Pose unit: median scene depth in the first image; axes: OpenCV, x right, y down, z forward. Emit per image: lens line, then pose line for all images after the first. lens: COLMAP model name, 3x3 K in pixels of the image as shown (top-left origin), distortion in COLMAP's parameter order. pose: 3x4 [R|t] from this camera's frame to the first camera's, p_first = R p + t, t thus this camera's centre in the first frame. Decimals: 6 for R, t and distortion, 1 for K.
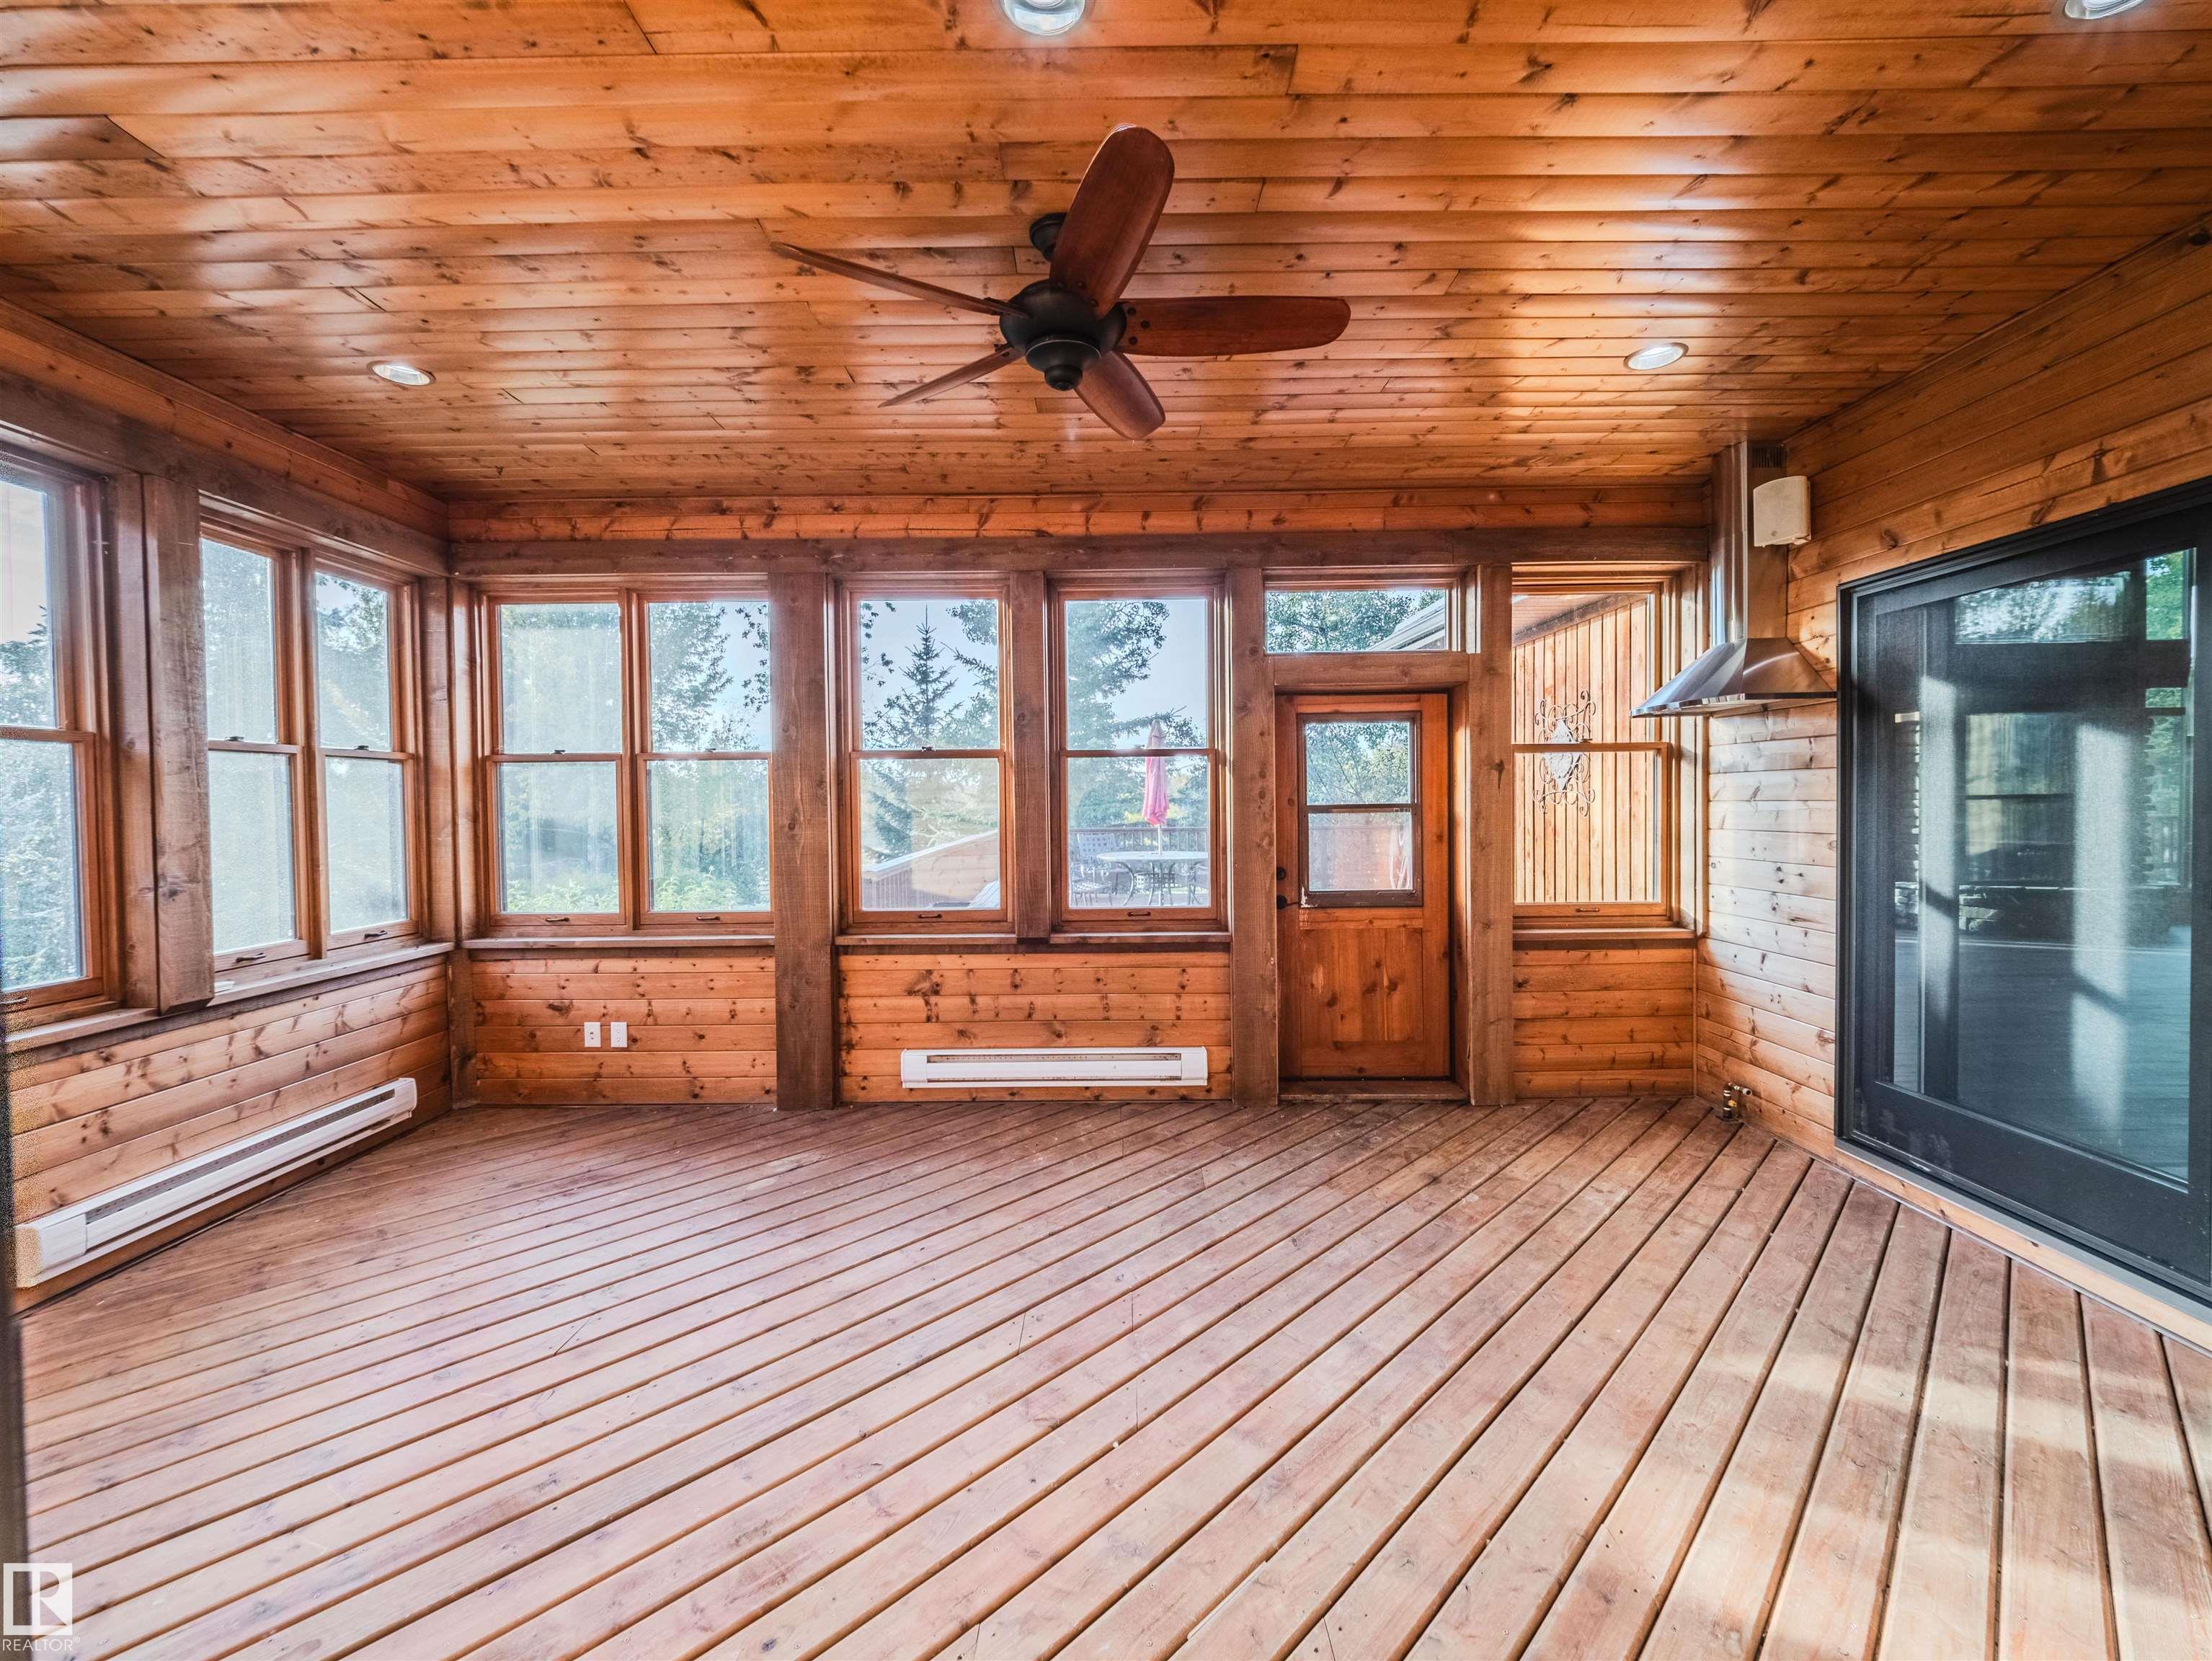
lens RADIAL K [[923.0, 0, 1103.7], [0, 923.0, 818.6], [0, 0, 1]] dist [-0.002609, -0.002628]
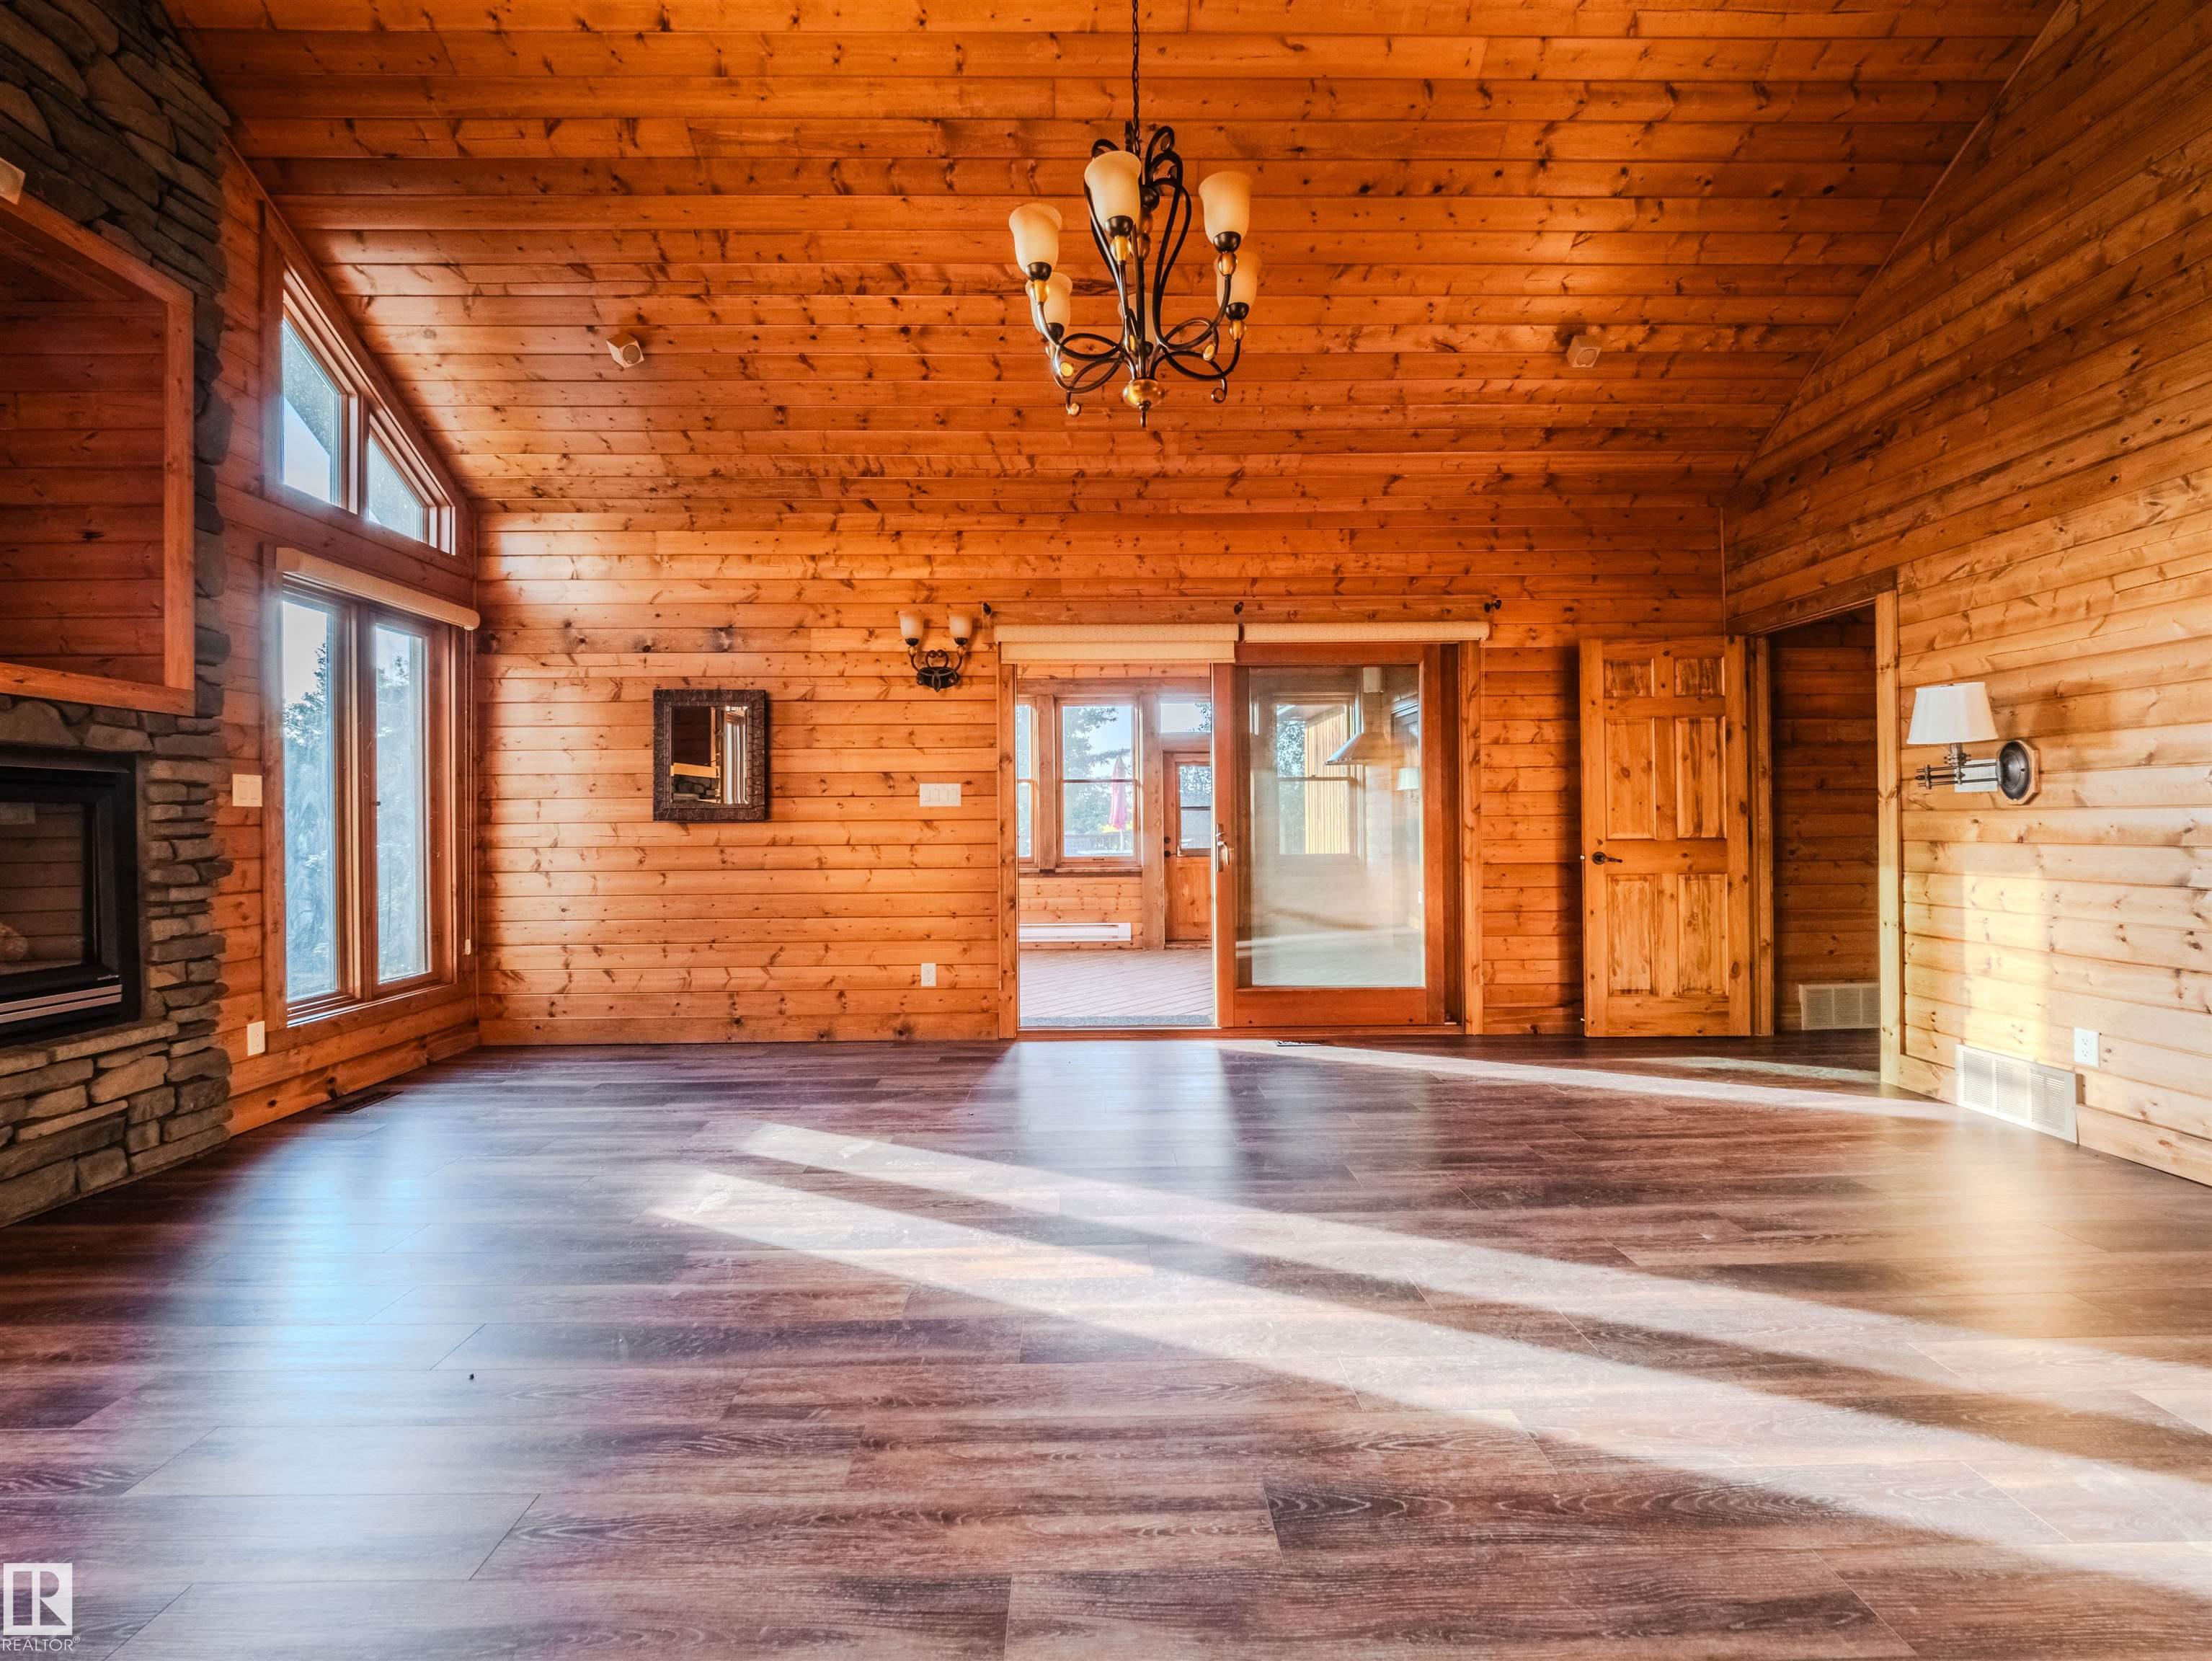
lens RADIAL K [[923.0, 0, 1096.3], [0, 923.0, 822.5], [0, 0, 1]] dist [-0.002609, -0.002628]
pose [[0.999887, 0.000230, 0.015013, 0.003454], [0.000099, 0.999759, -0.021942, 0.067630], [-0.015015, 0.021941, 0.999647, -1.071666]]
